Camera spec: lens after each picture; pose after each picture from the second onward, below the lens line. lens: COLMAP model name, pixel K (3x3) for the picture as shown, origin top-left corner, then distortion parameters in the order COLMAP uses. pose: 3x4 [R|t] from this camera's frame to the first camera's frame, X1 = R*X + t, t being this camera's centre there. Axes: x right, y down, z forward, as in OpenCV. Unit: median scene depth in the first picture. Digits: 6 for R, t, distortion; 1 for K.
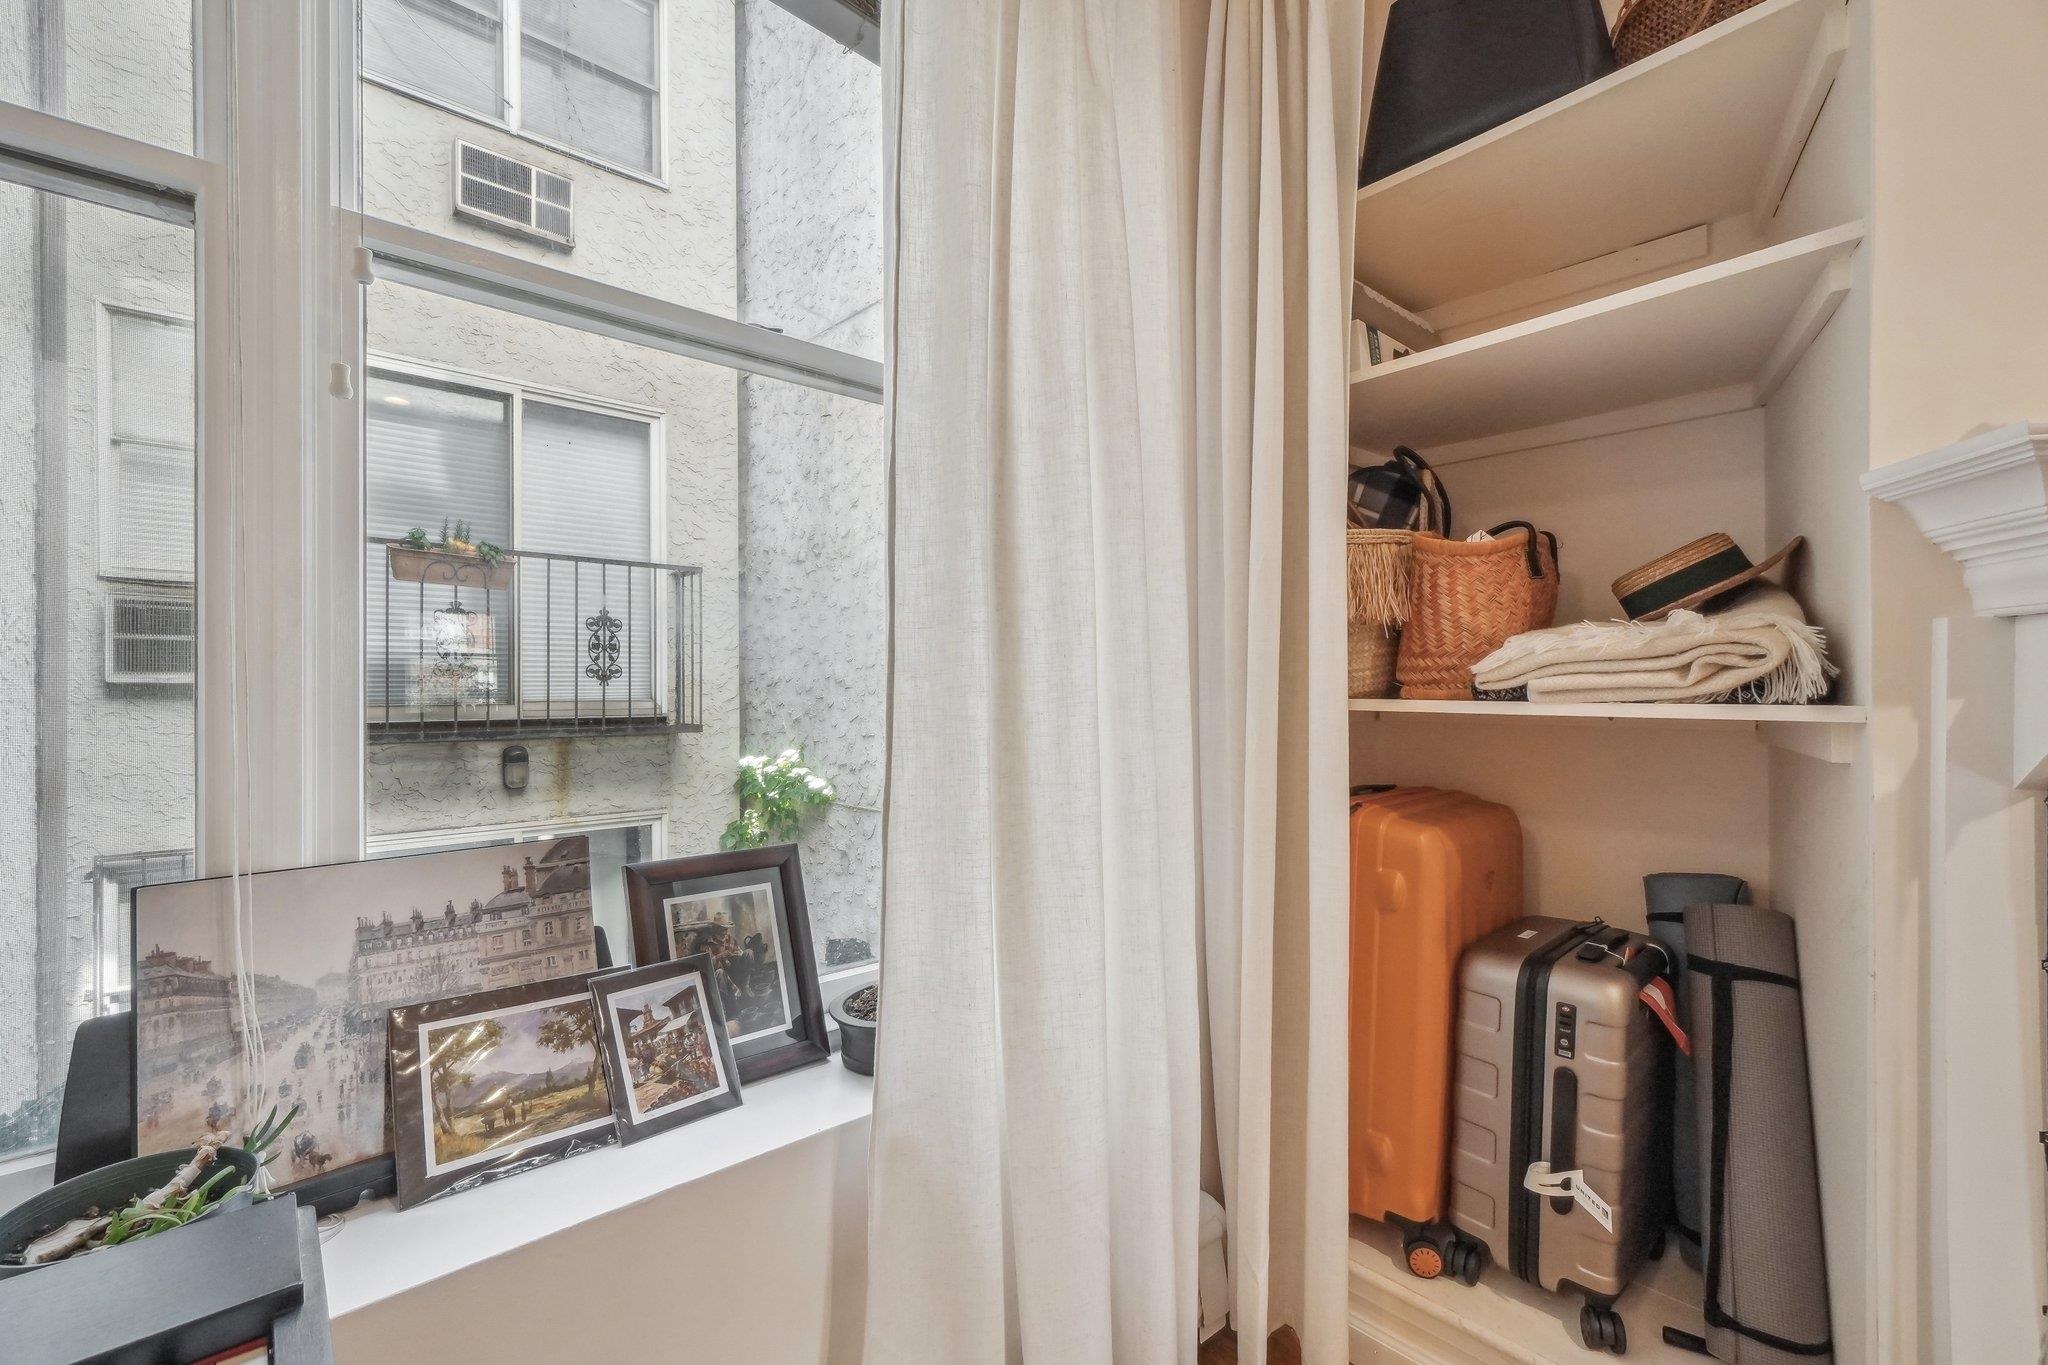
lens RADIAL K [[883.8, 0, 1032.1], [0, 883.8, 690.2], [0, 0, 1]] dist [-0.000128, -0.000145]
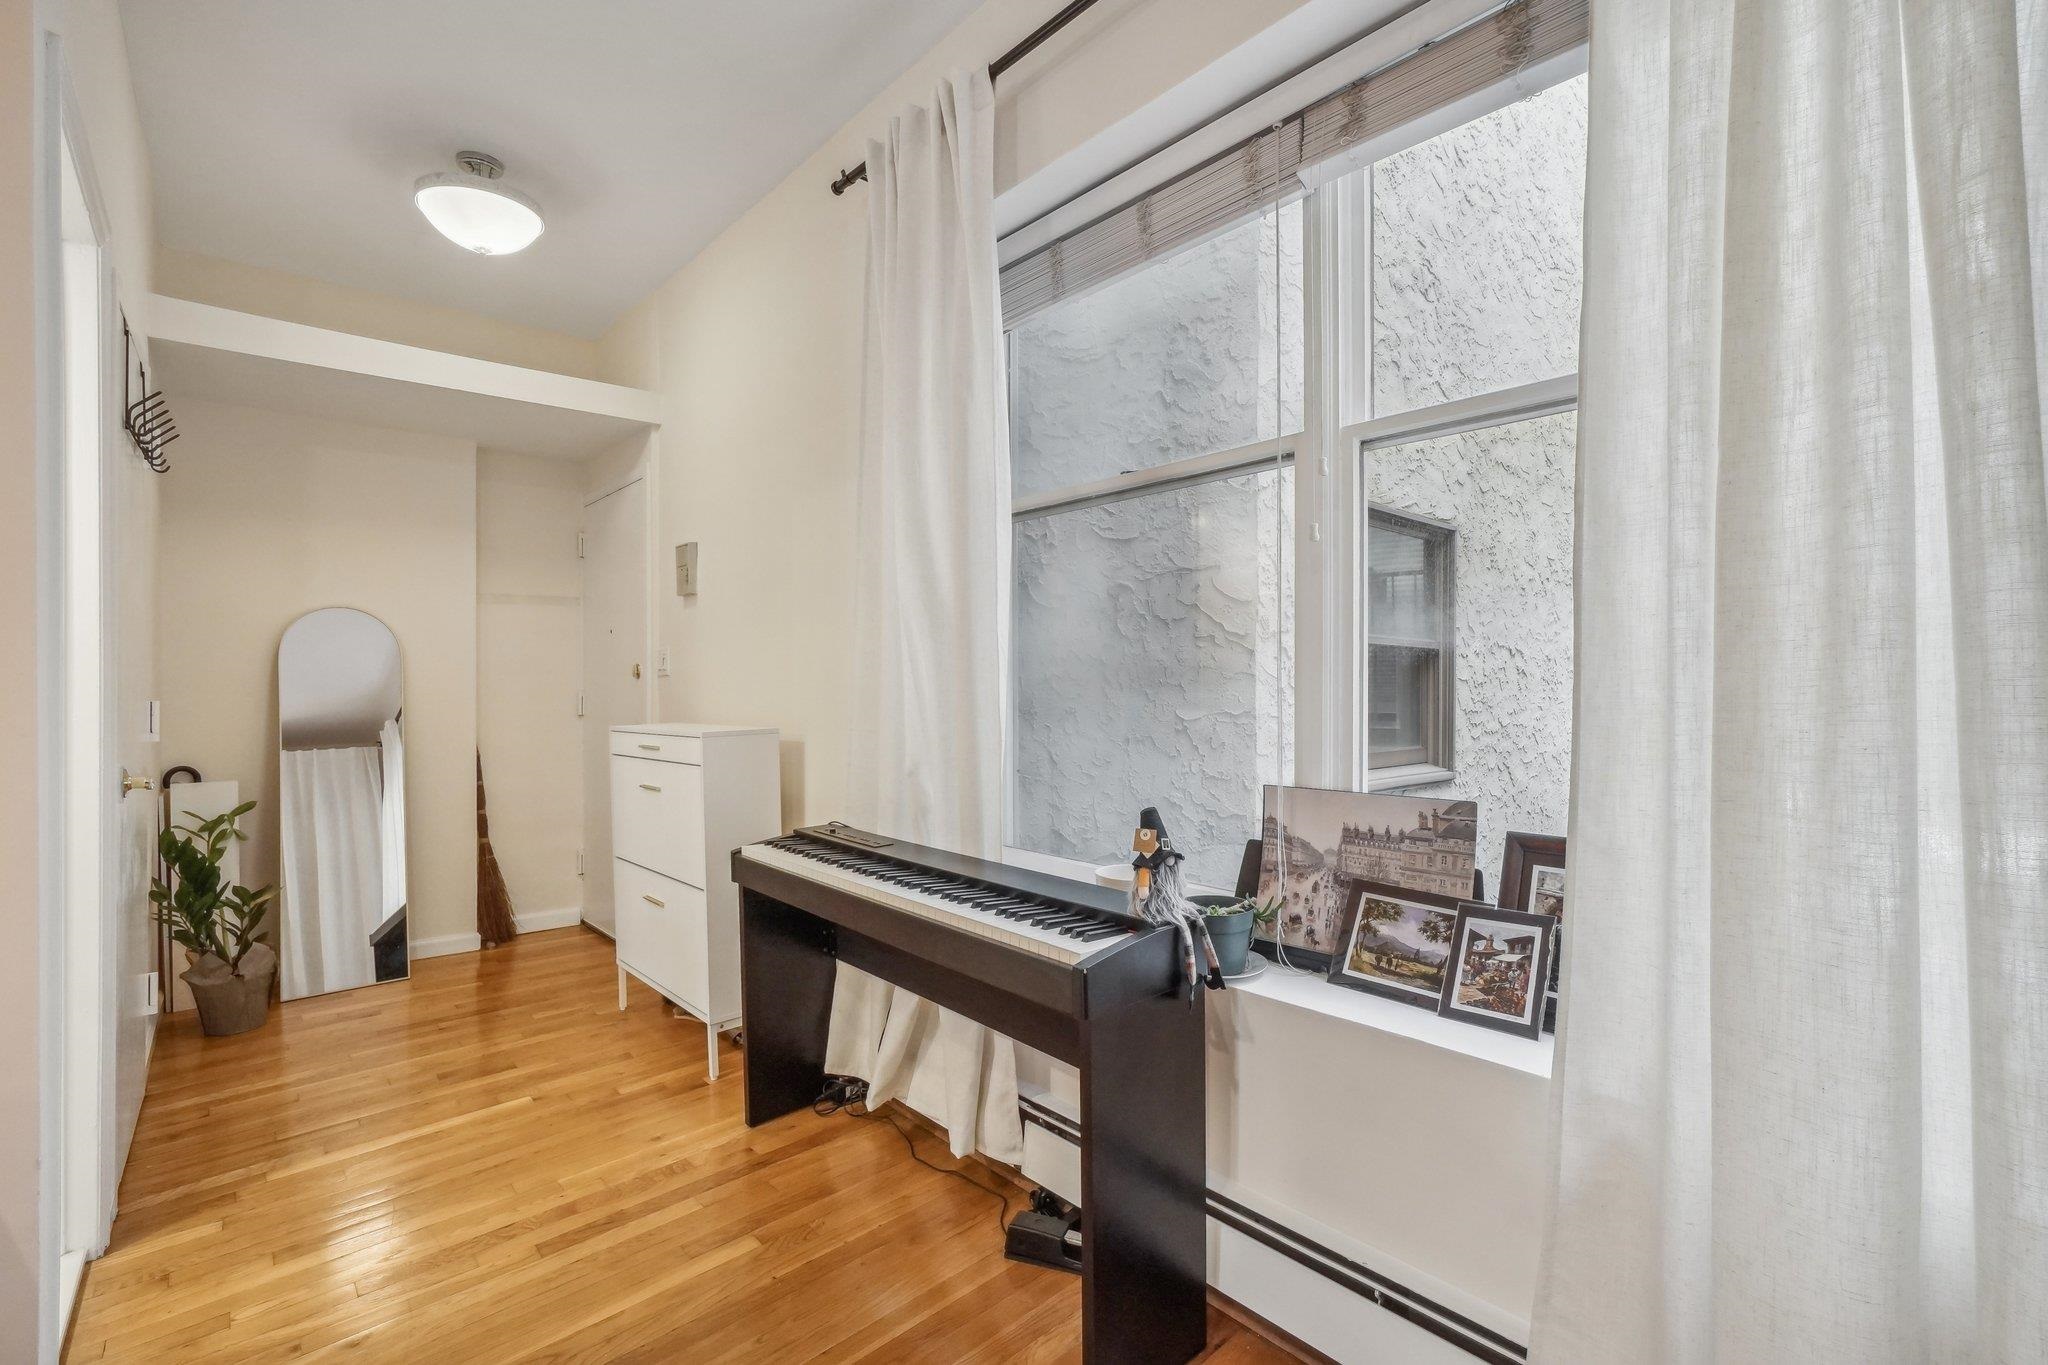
lens RADIAL K [[893.1, 0, 1017.3], [0, 893.1, 697.9], [0, 0, 1]] dist [-0.001915, -0.000086]
pose [[-0.005720, 0.016064, -0.999855, 0.791322], [0.008057, 0.999839, 0.016017, -0.022405], [0.999951, -0.007964, -0.005848, 0.266655]]
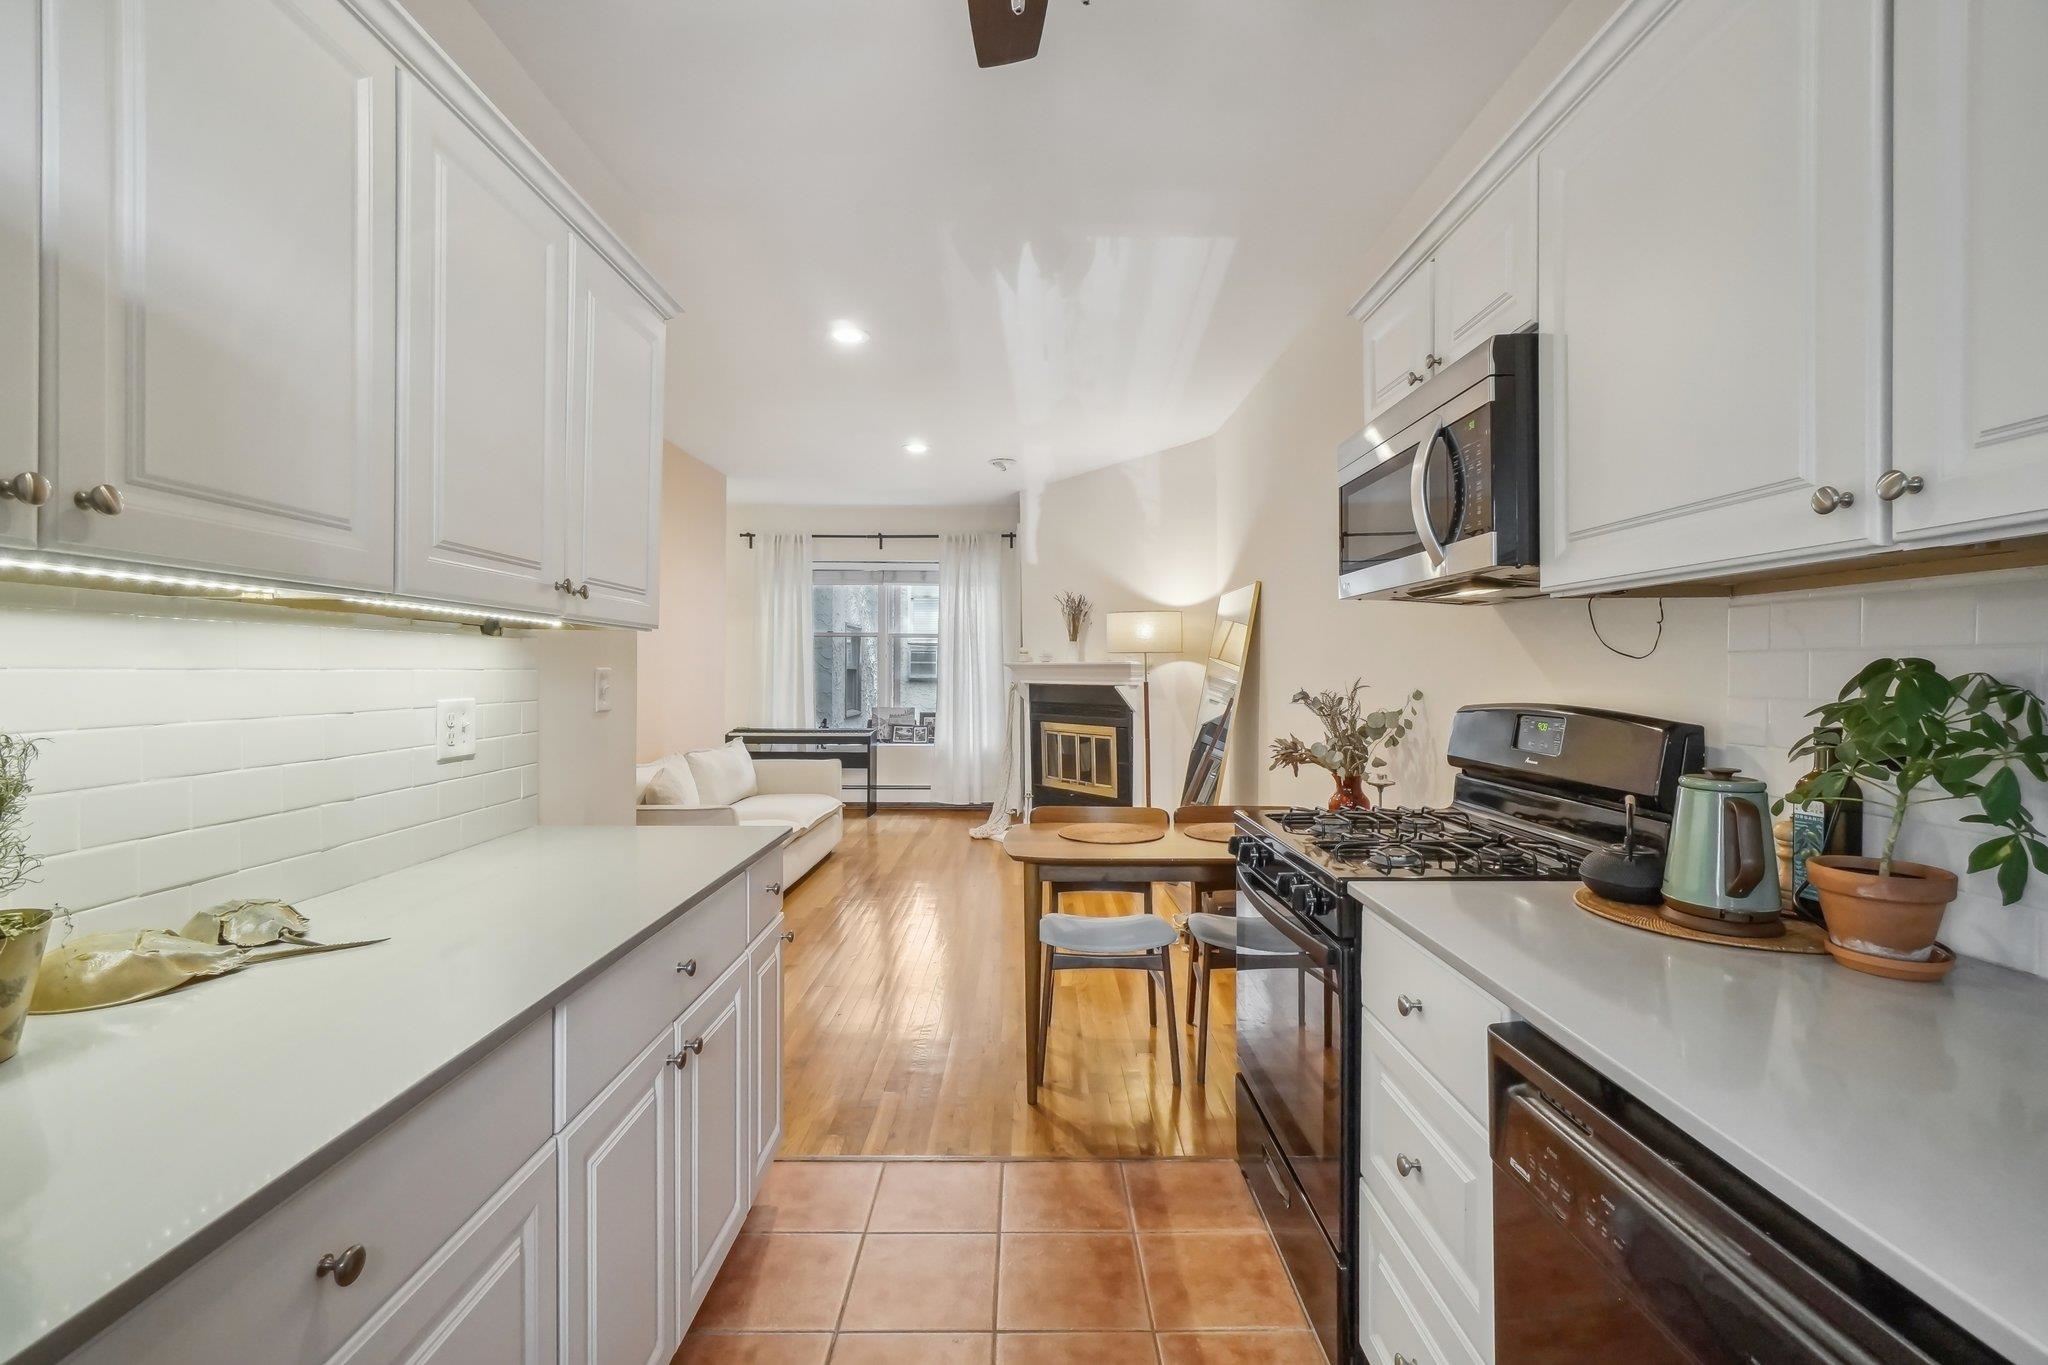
lens RADIAL K [[852.5, 0, 1032.7], [0, 852.5, 674.3], [0, 0, 1]] dist [-0.007095, 0.004694]
pose [[0.739043, 0.011362, -0.673562, 4.621511], [-0.004478, 0.999919, 0.011954, -0.188714], [0.673643, -0.005818, 0.739034, -3.326016]]
